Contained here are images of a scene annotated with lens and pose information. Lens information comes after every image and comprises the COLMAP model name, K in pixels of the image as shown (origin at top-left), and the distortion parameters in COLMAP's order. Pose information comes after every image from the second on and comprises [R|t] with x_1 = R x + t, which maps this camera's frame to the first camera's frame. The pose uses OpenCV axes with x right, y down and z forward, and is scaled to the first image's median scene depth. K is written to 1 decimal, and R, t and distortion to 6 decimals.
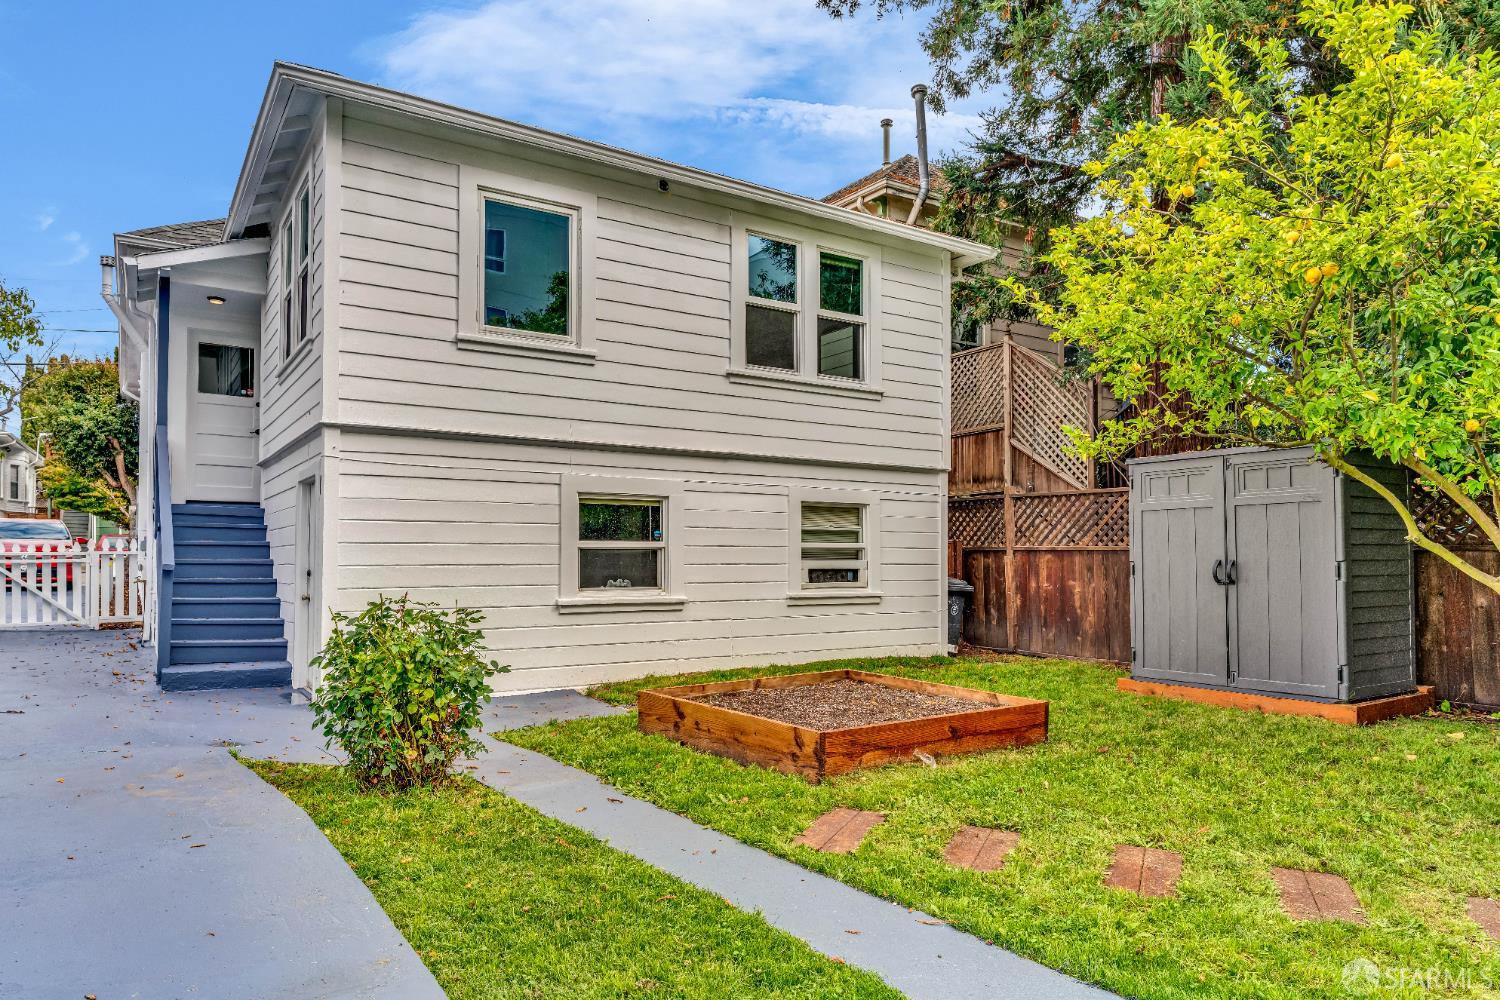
lens RADIAL K [[956.3, 0, 745.4], [0, 956.3, 525.1], [0, 0, 1]] dist [0.000563, 0.000683]
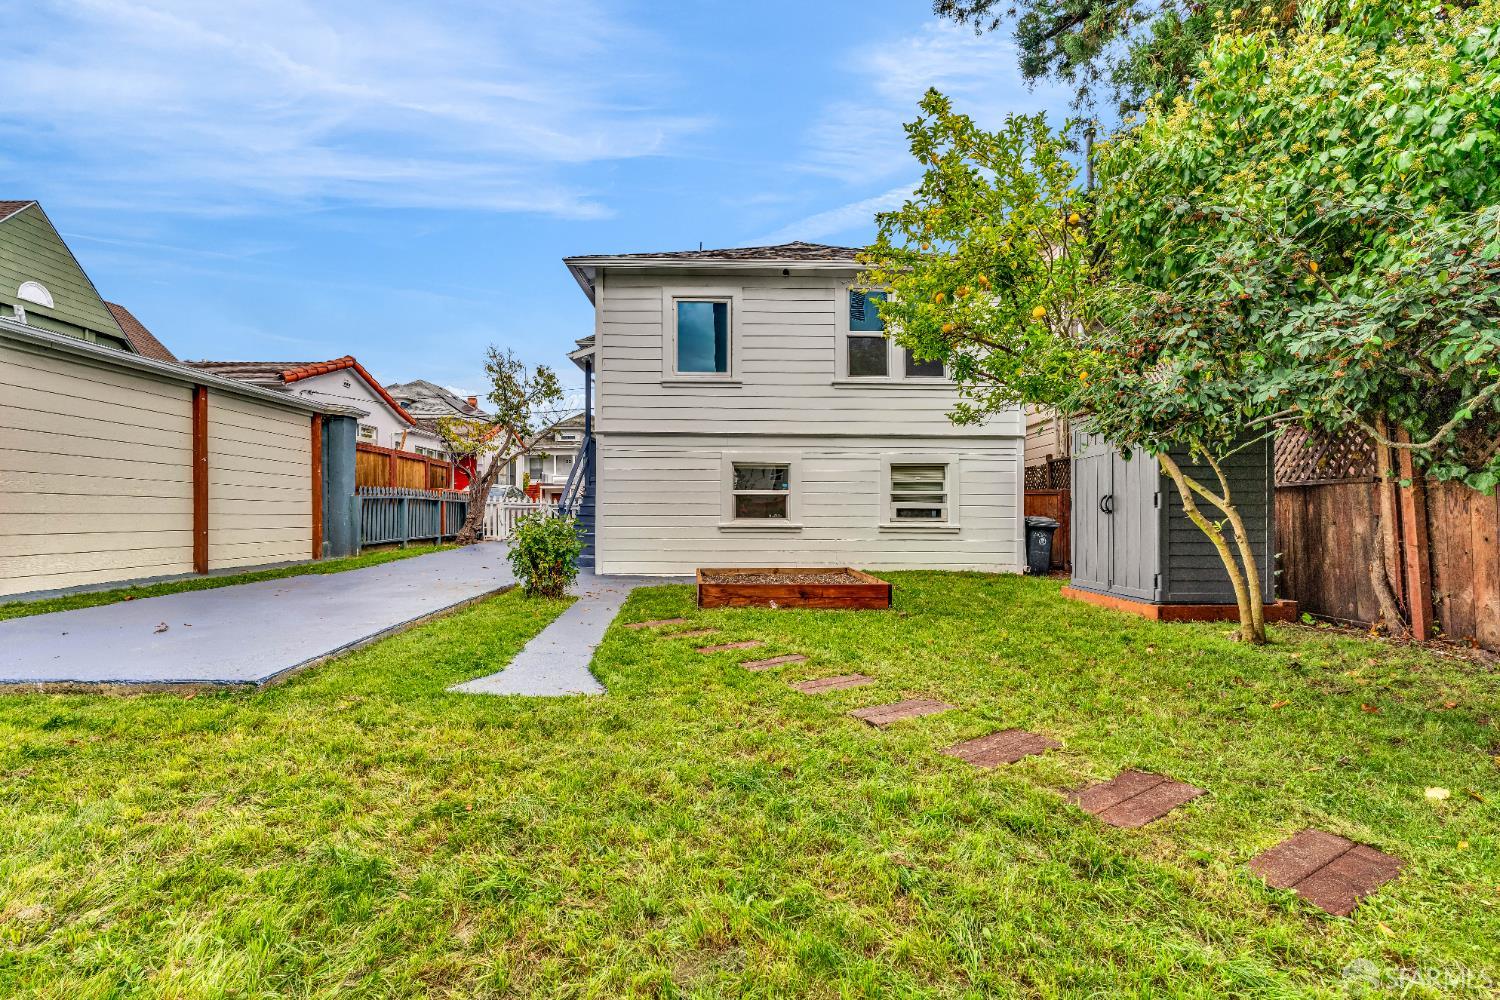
lens RADIAL K [[709.3, 0, 759.6], [0, 709.3, 510.7], [0, 0, 1]] dist [0.001000, 0.000003]
pose [[0.841223, -0.002151, -0.540684, 0.509904], [0.013388, 0.999768, 0.016851, 0.029434], [0.540522, -0.021414, 0.841057, -0.049085]]
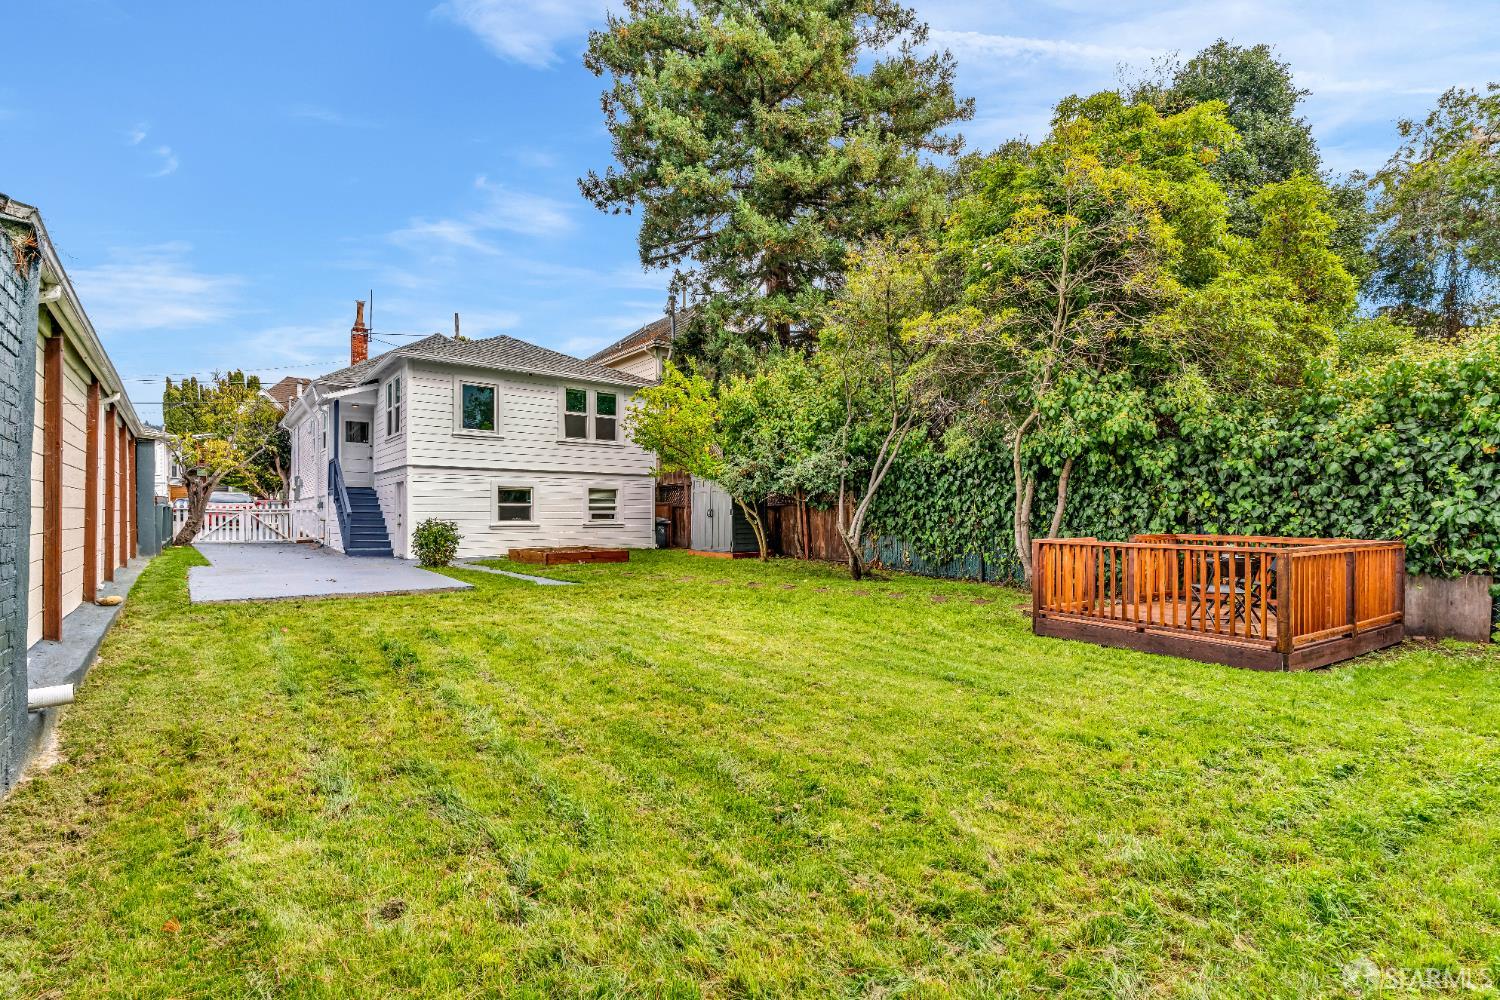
lens RADIAL K [[726.9, 0, 742.5], [0, 726.9, 510.3], [0, 0, 1]] dist [0.002066, -0.000306]
pose [[0.998050, -0.002359, 0.062379, 0.375041], [0.000723, 0.999655, 0.026244, -0.017421], [-0.062420, -0.026148, 0.997707, -1.080900]]
